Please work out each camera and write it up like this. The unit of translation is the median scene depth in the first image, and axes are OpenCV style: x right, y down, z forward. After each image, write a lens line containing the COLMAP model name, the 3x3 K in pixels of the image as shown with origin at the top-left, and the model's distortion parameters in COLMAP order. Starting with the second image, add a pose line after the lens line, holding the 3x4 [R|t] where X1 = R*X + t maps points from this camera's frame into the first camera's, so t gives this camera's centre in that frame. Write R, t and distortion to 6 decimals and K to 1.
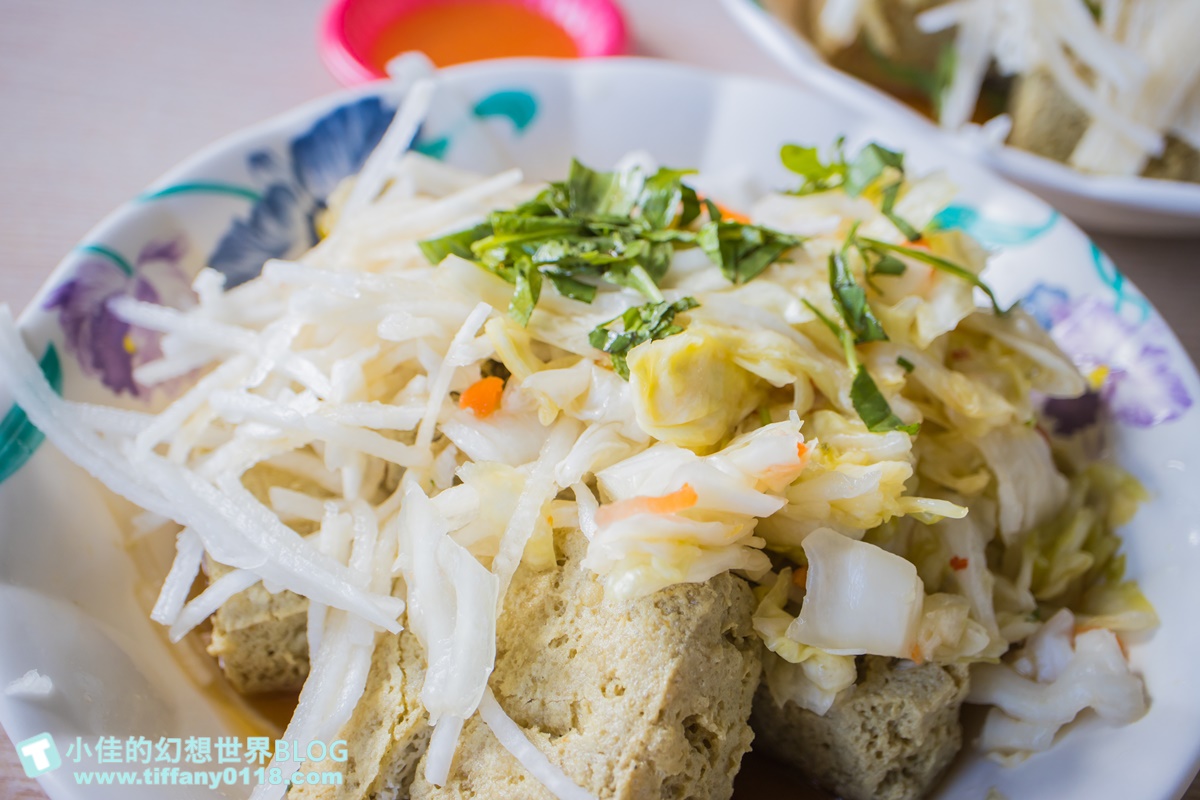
lens RADIAL K [[1033.3, 0, 610.0], [0, 1033.3, 398.7], [0, 0, 1]] dist [0.031241, -0.003080]
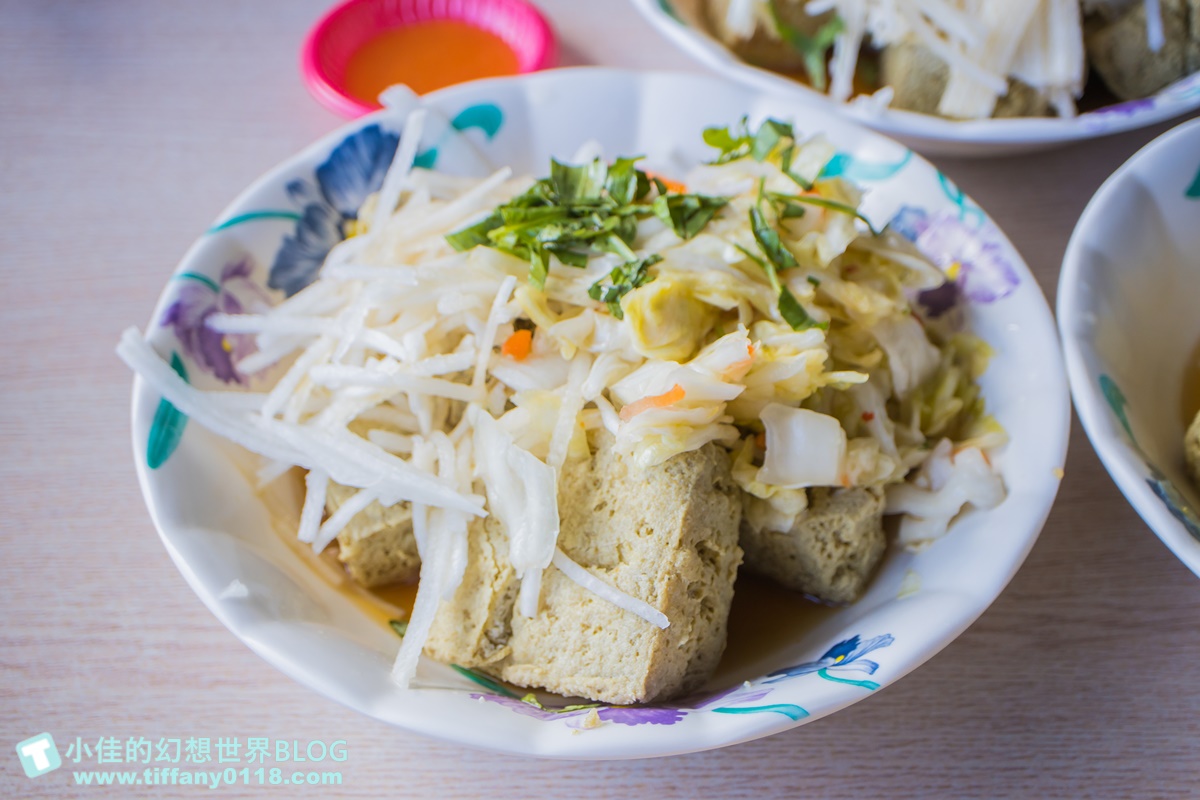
lens RADIAL K [[1033.3, 0, 591.0], [0, 1033.3, 394.7], [0, 0, 1]] dist [0.031241, -0.003080]
pose [[0.988705, -0.138794, 0.056555, -0.109968], [0.136094, 0.989479, 0.049089, 0.008771], [-0.062773, -0.040837, 0.997192, -0.373431]]
